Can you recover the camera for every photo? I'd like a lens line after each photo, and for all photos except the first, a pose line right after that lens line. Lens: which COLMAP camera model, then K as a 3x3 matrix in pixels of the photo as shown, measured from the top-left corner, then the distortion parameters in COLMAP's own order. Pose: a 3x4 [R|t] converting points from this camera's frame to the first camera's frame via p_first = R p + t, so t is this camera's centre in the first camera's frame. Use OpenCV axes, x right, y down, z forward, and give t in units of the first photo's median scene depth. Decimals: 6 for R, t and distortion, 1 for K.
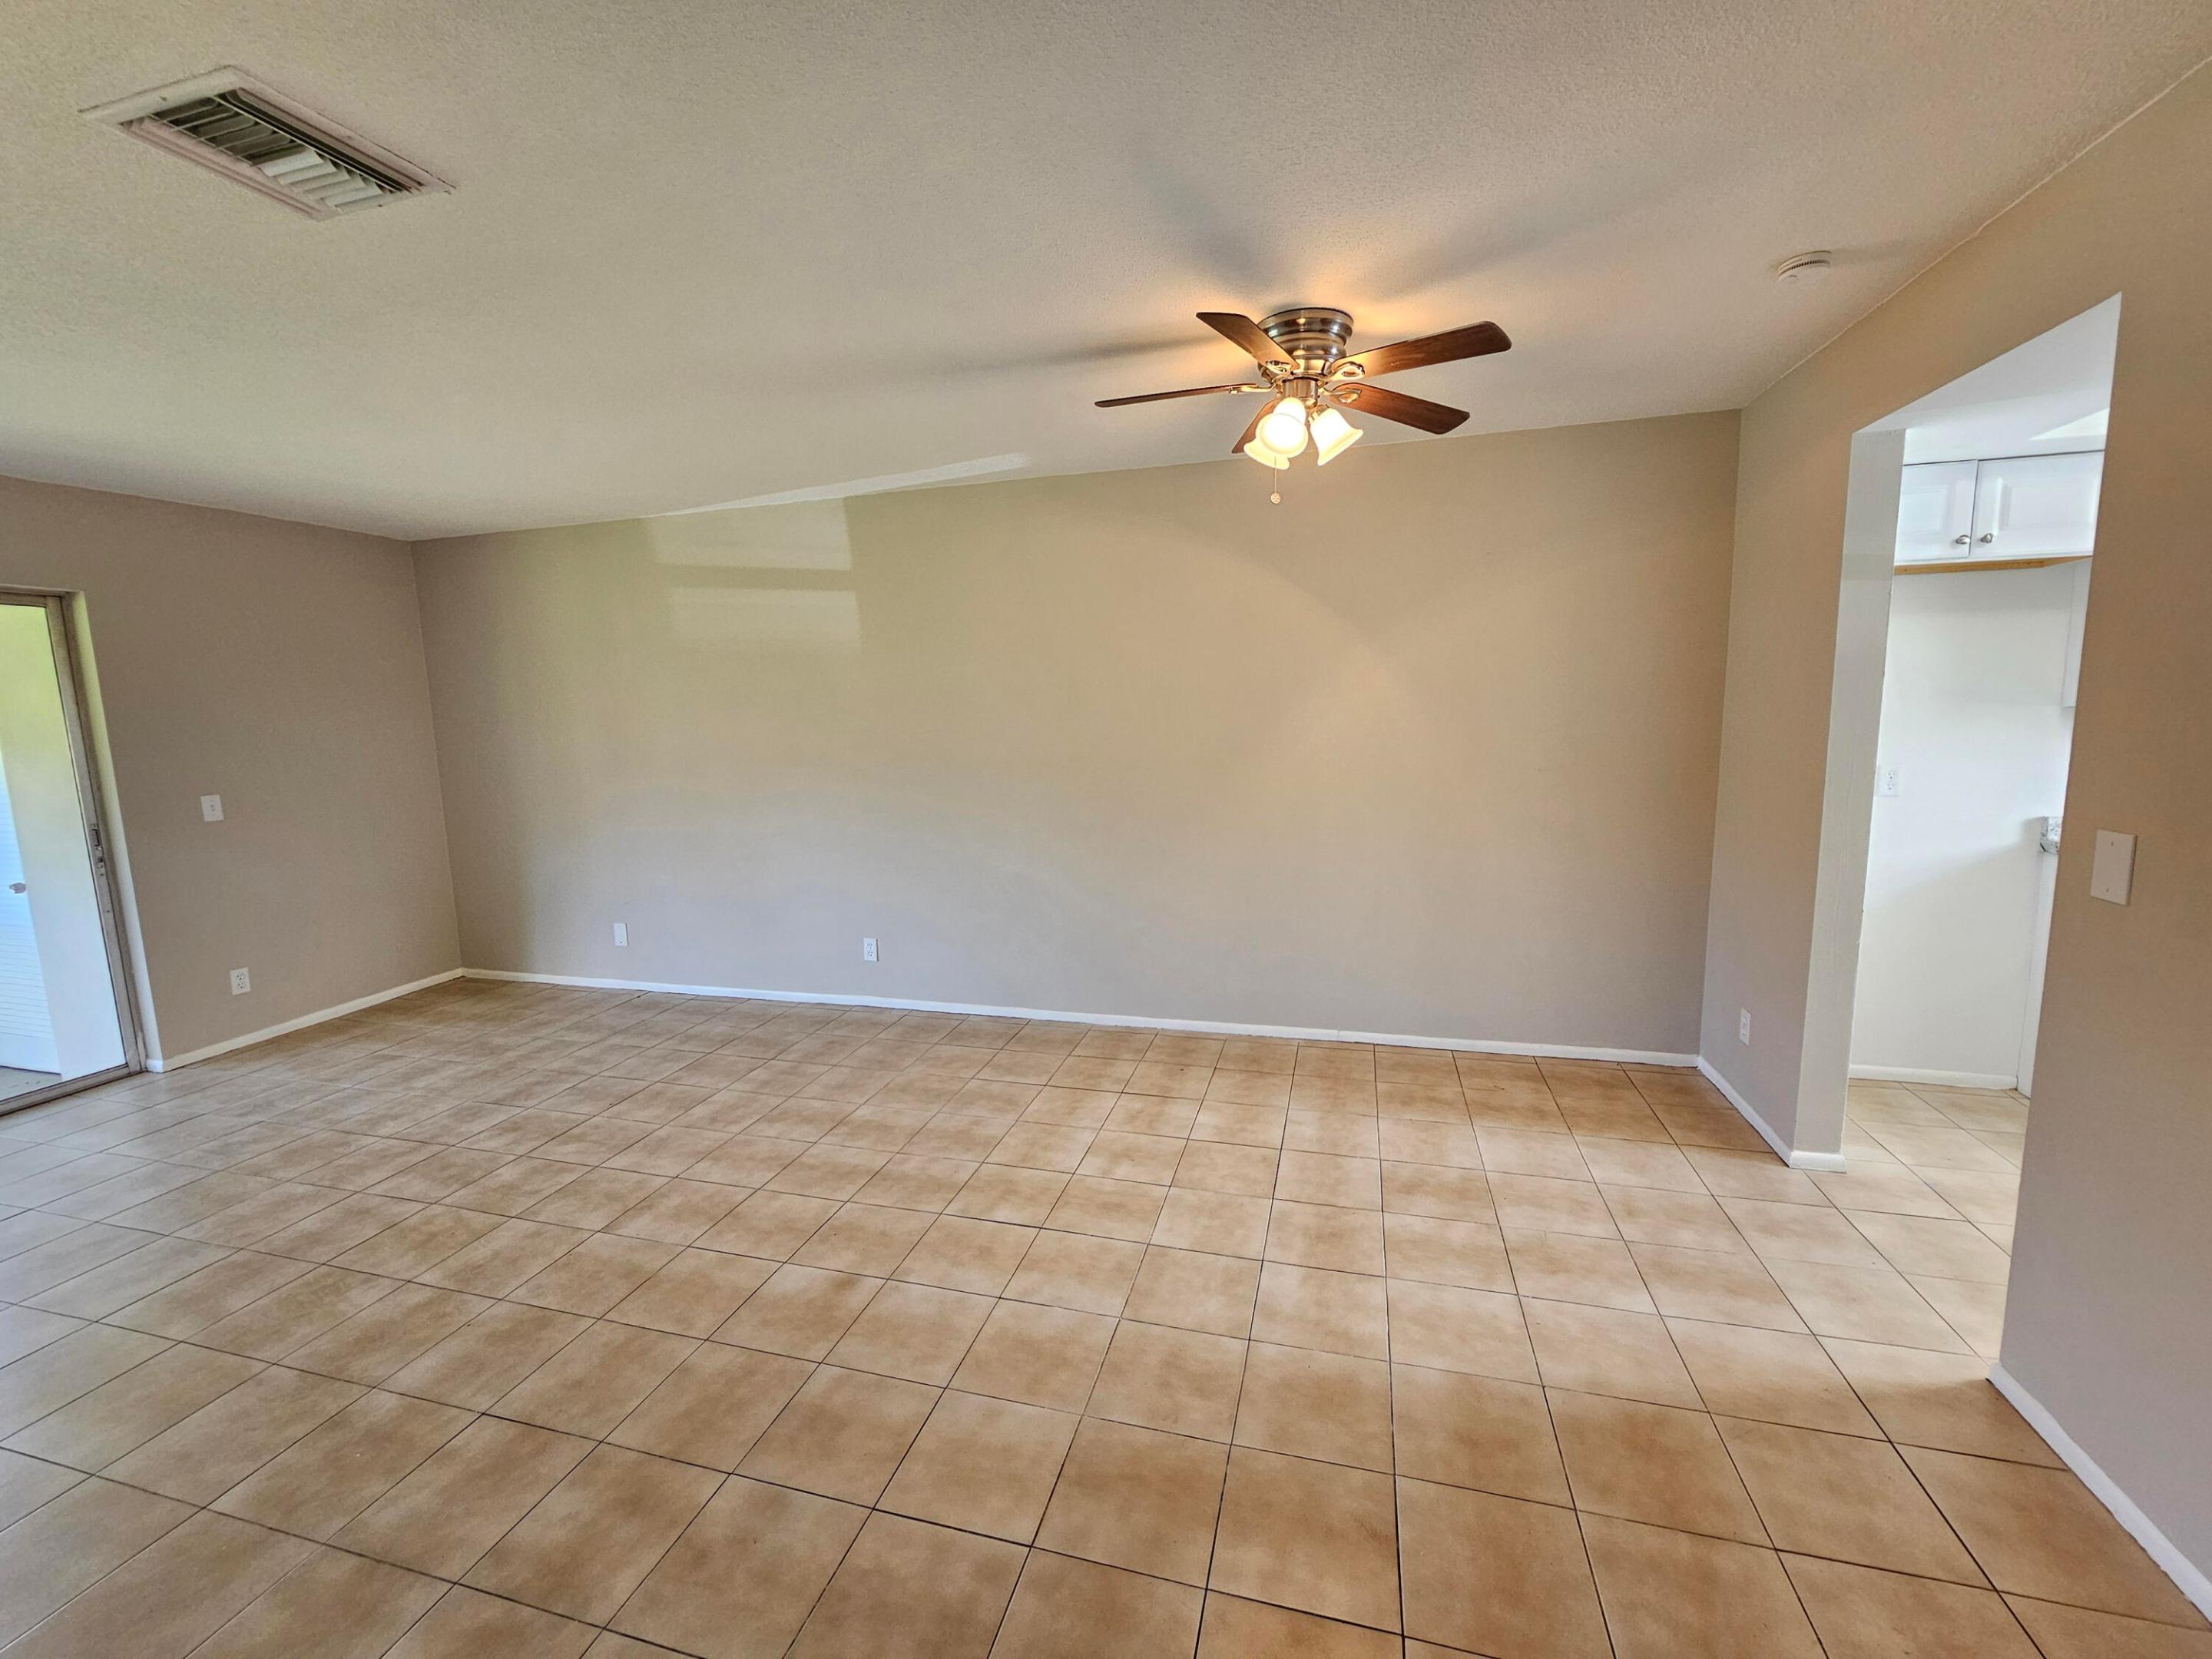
lens RADIAL K [[903.8, 0, 1093.7], [0, 903.8, 826.1], [0, 0, 1]] dist [-0.004554, 0.002149]
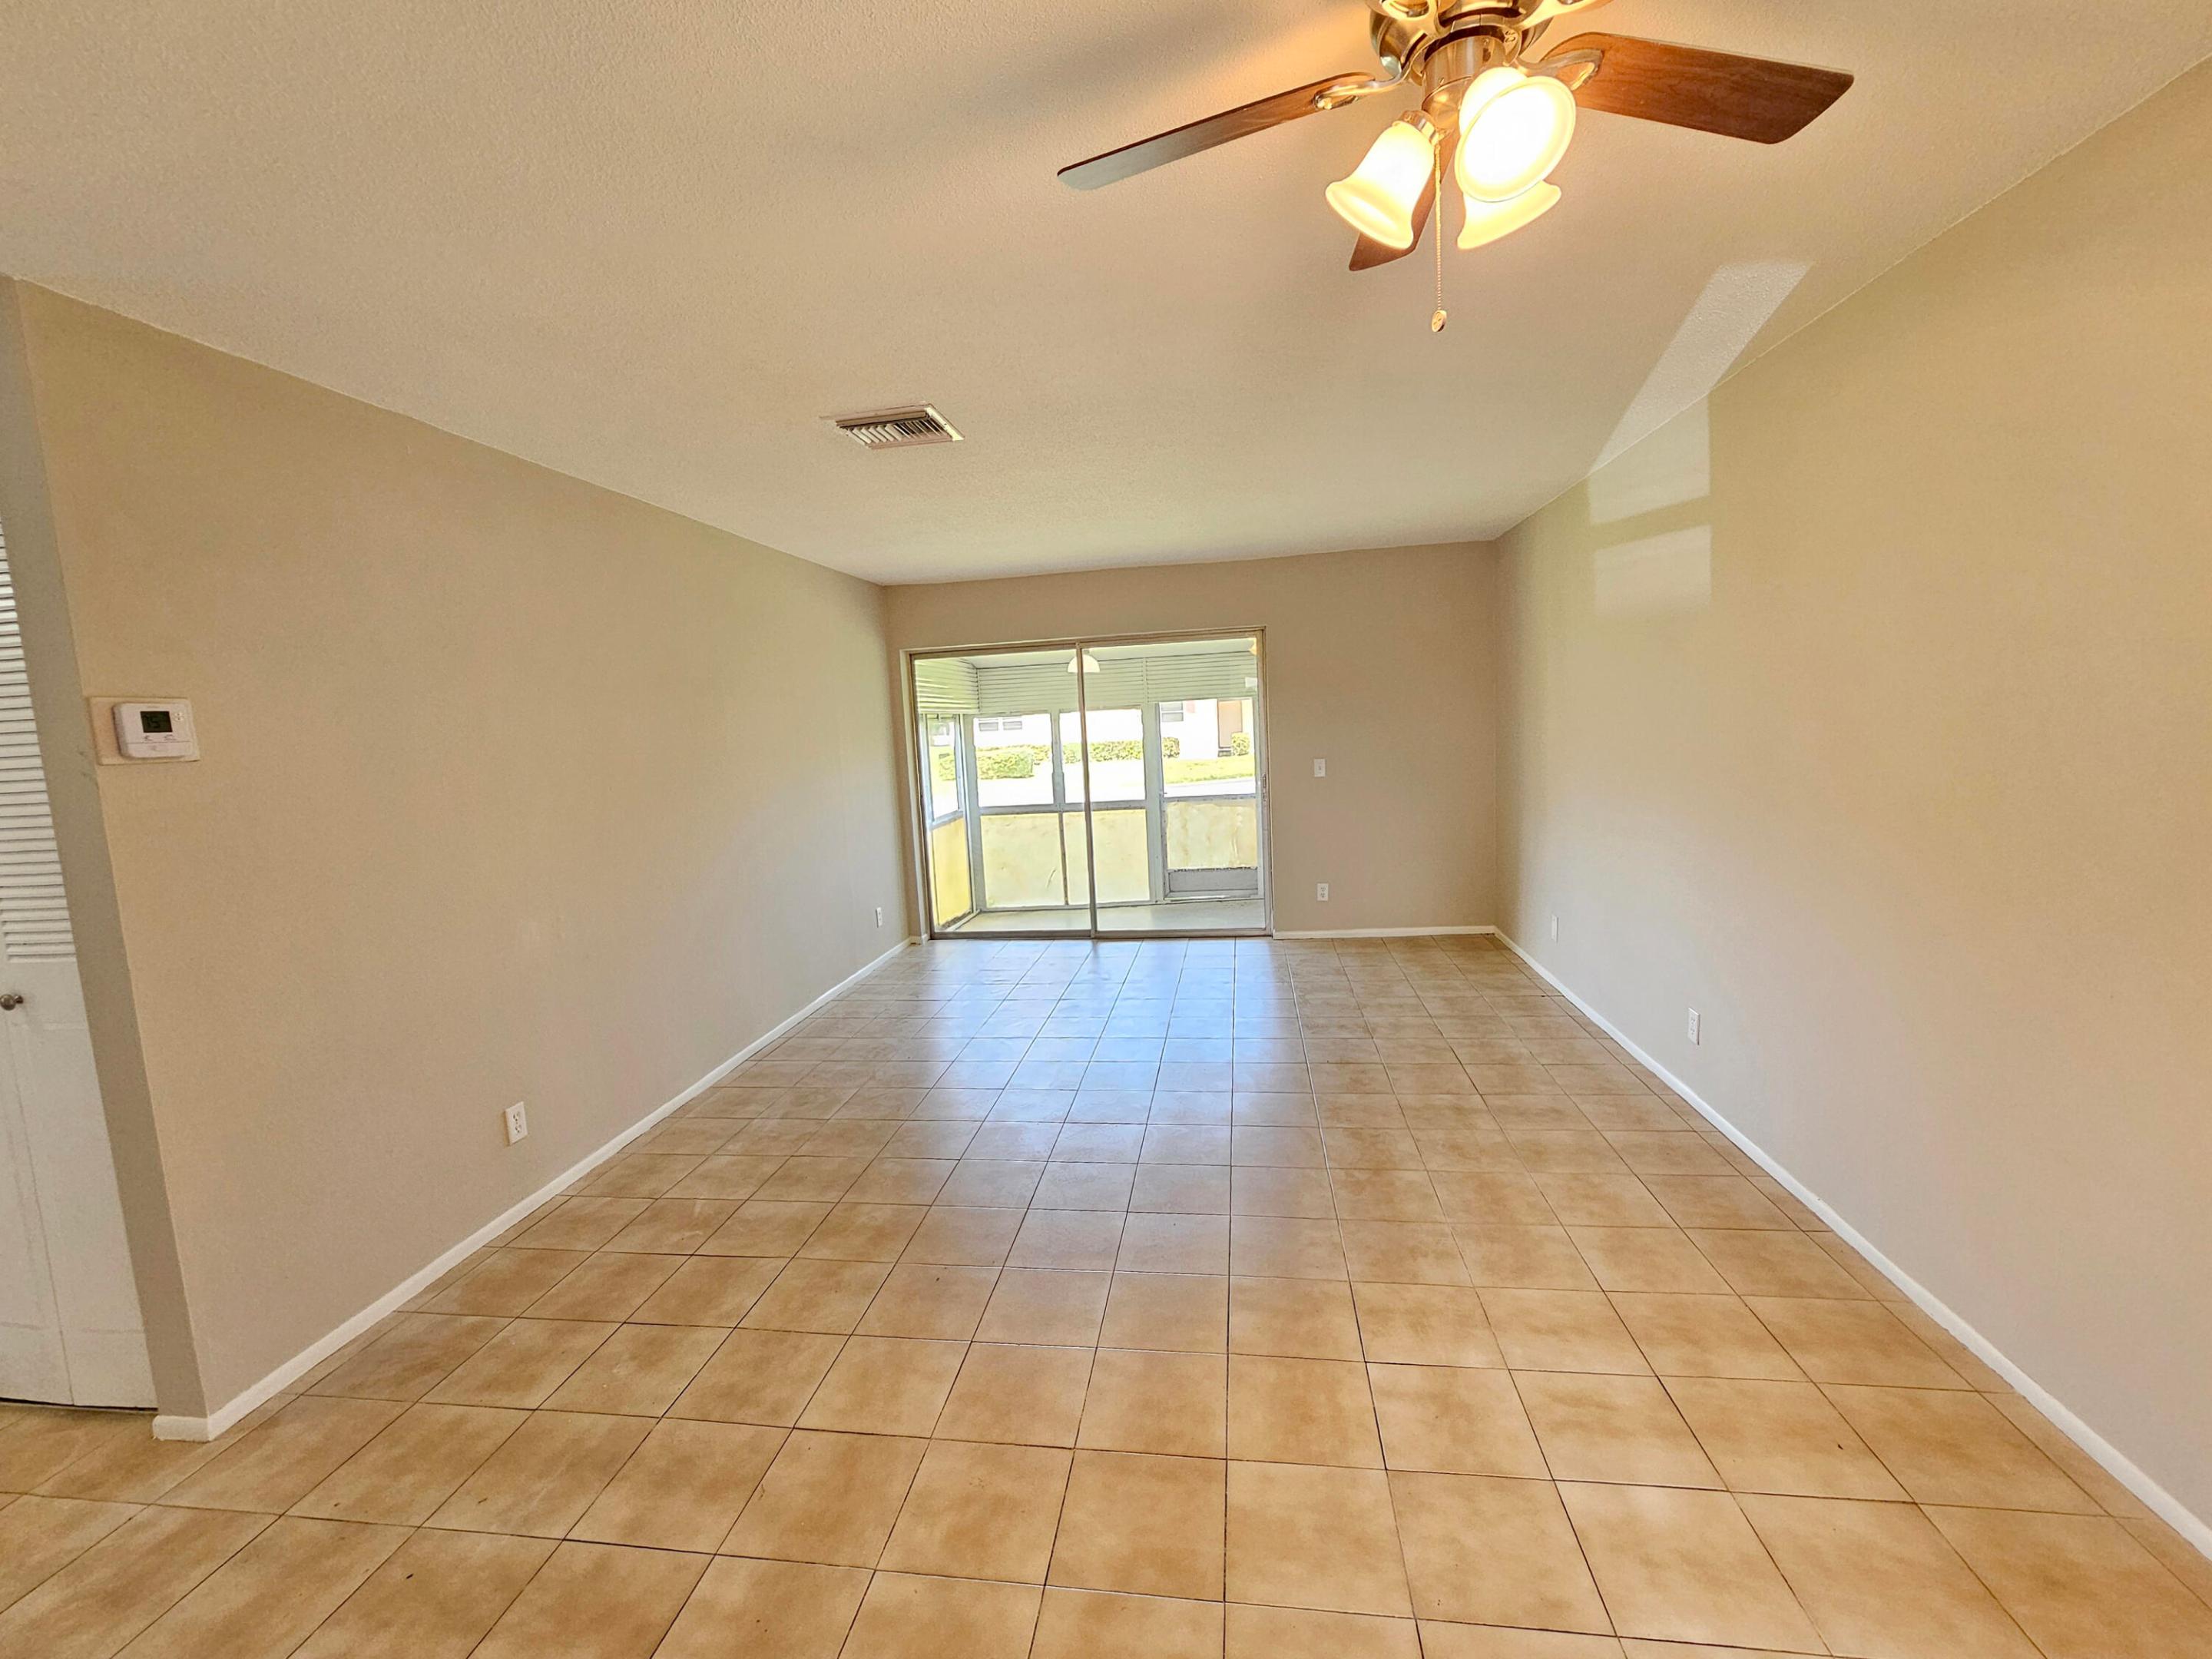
lens RADIAL K [[941.6, 0, 1102.9], [0, 941.6, 826.6], [0, 0, 1]] dist [0.002793, -0.000134]
pose [[0.133570, 0.131363, -0.982295, 0.523517], [-0.082695, 0.989197, 0.121042, -0.093297], [0.987583, 0.065063, 0.142990, 0.540262]]
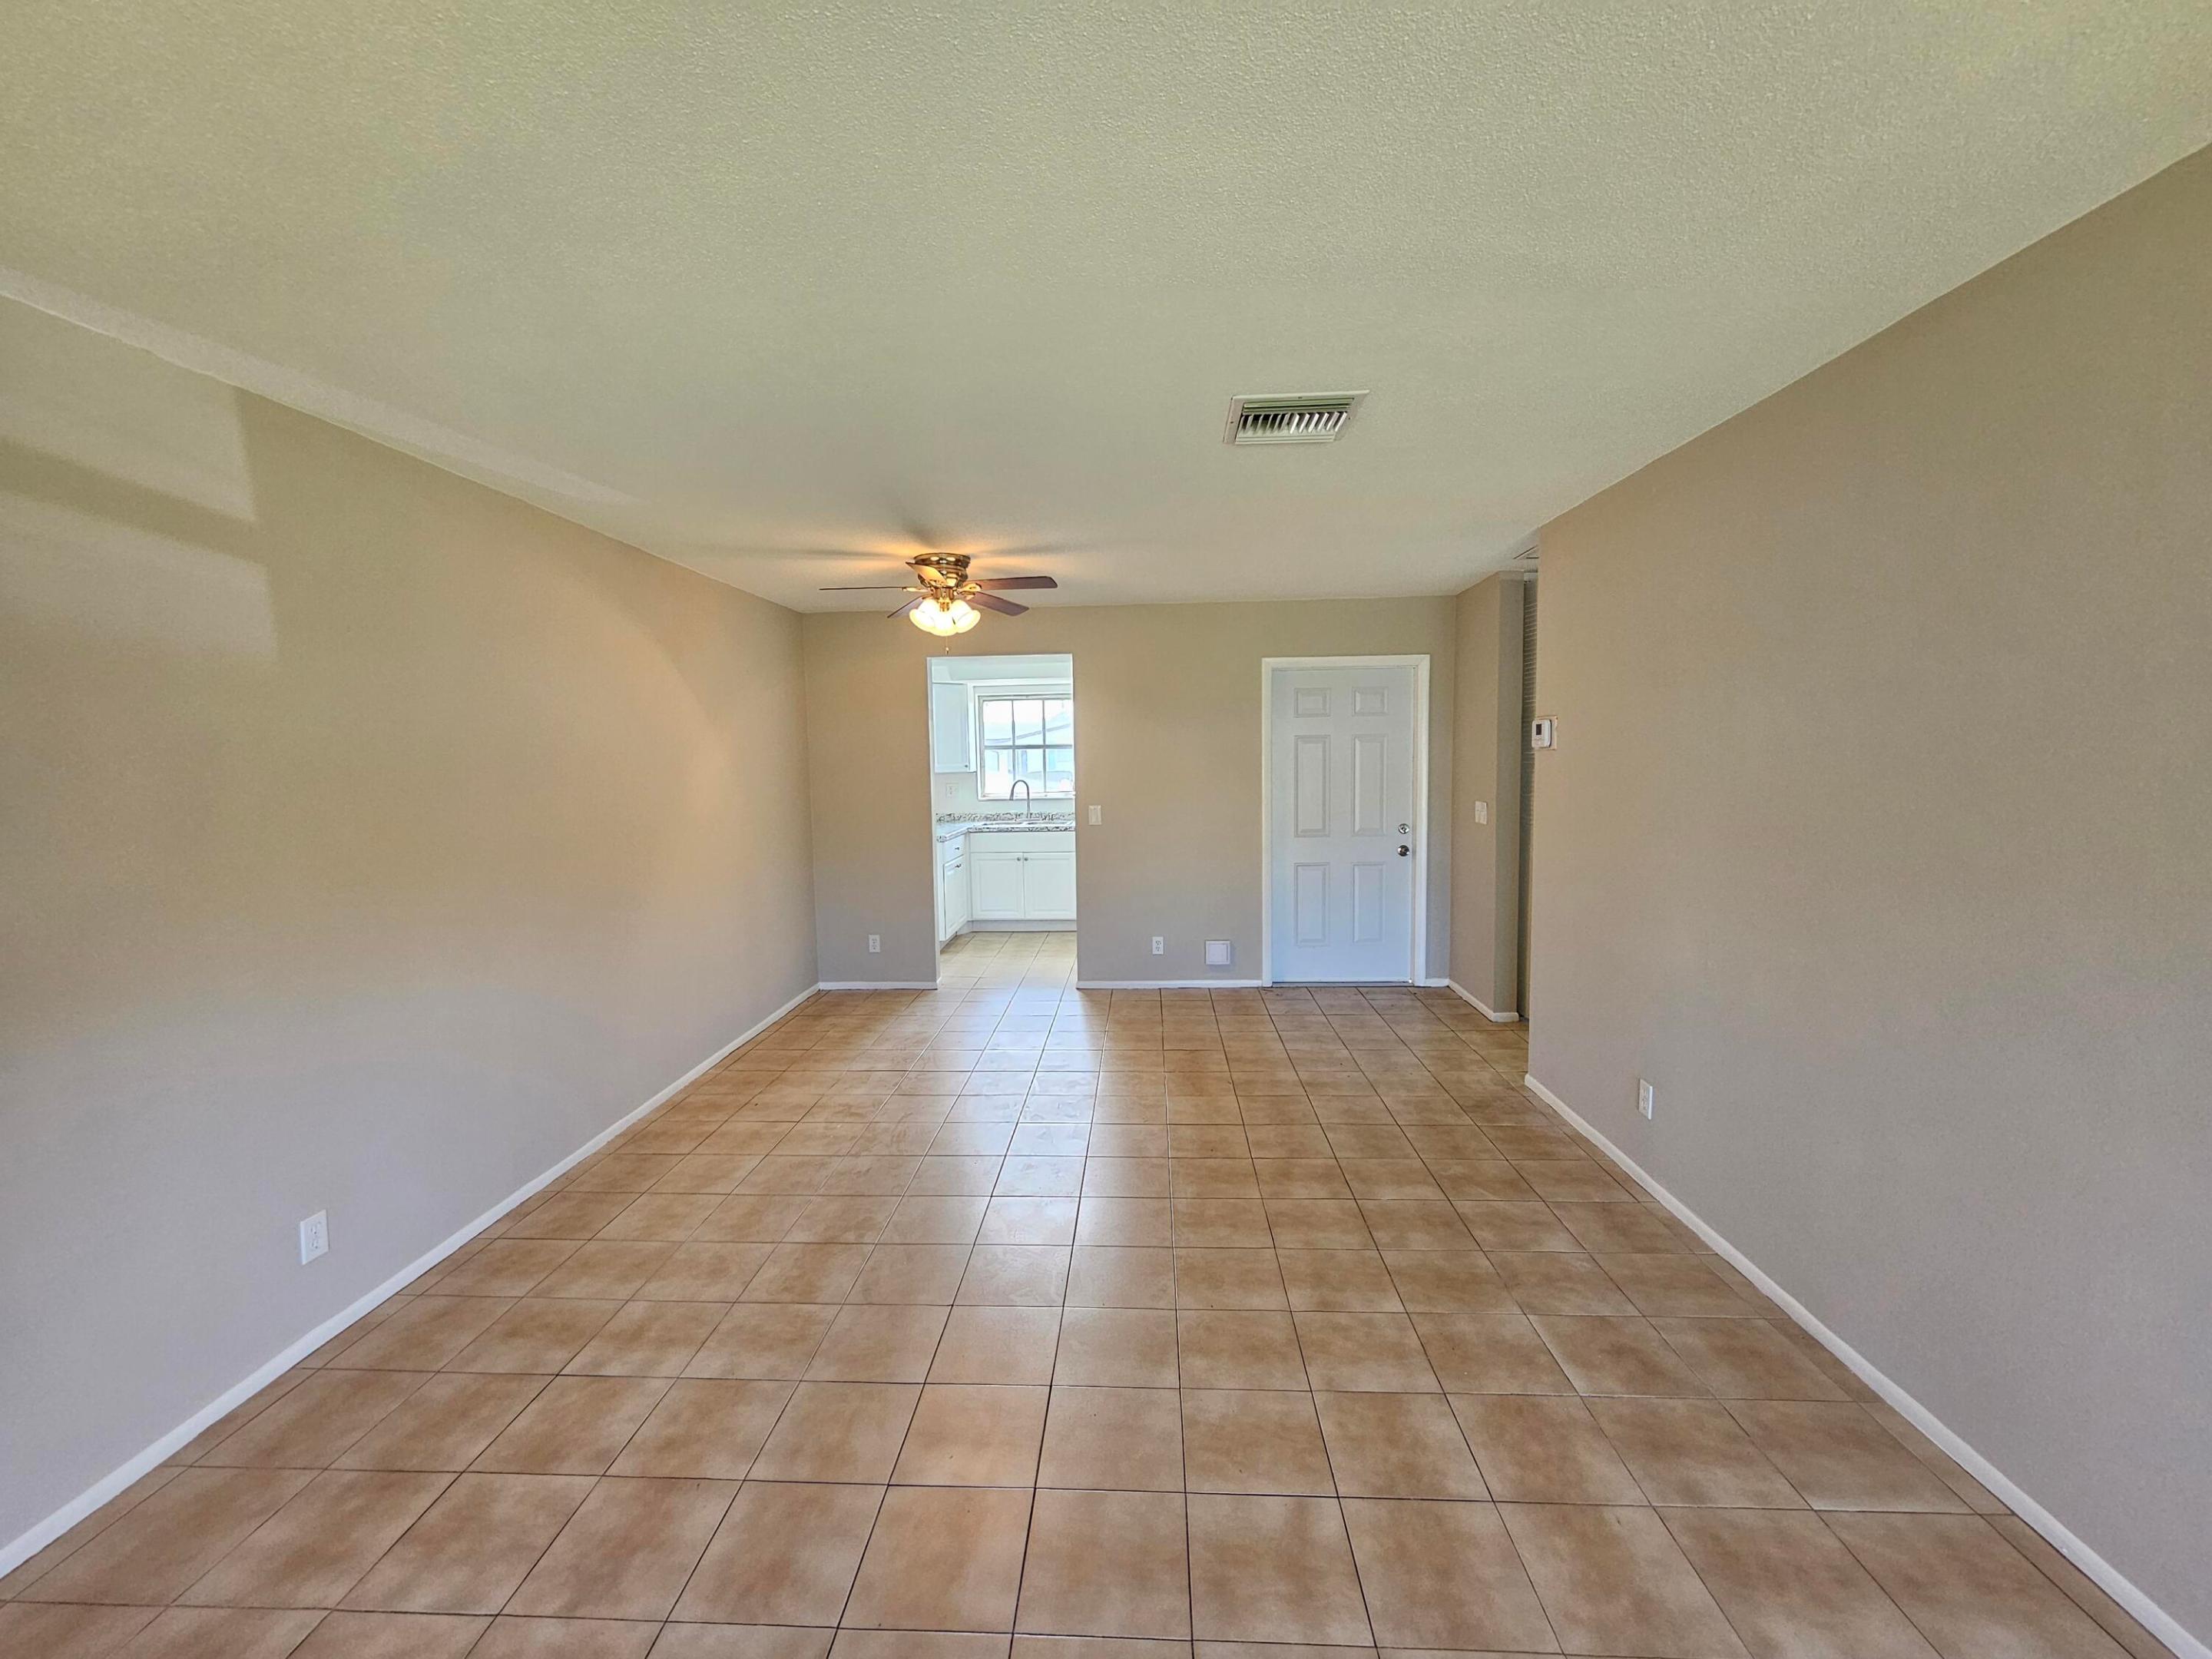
lens RADIAL K [[903.8, 0, 1104.3], [0, 903.8, 832.2], [0, 0, 1]] dist [-0.004554, 0.002149]
pose [[-0.222884, -0.055251, 0.973278, -1.098374], [0.153234, 0.983996, 0.090950, -0.095654], [-0.962726, 0.169410, -0.210850, 0.806499]]
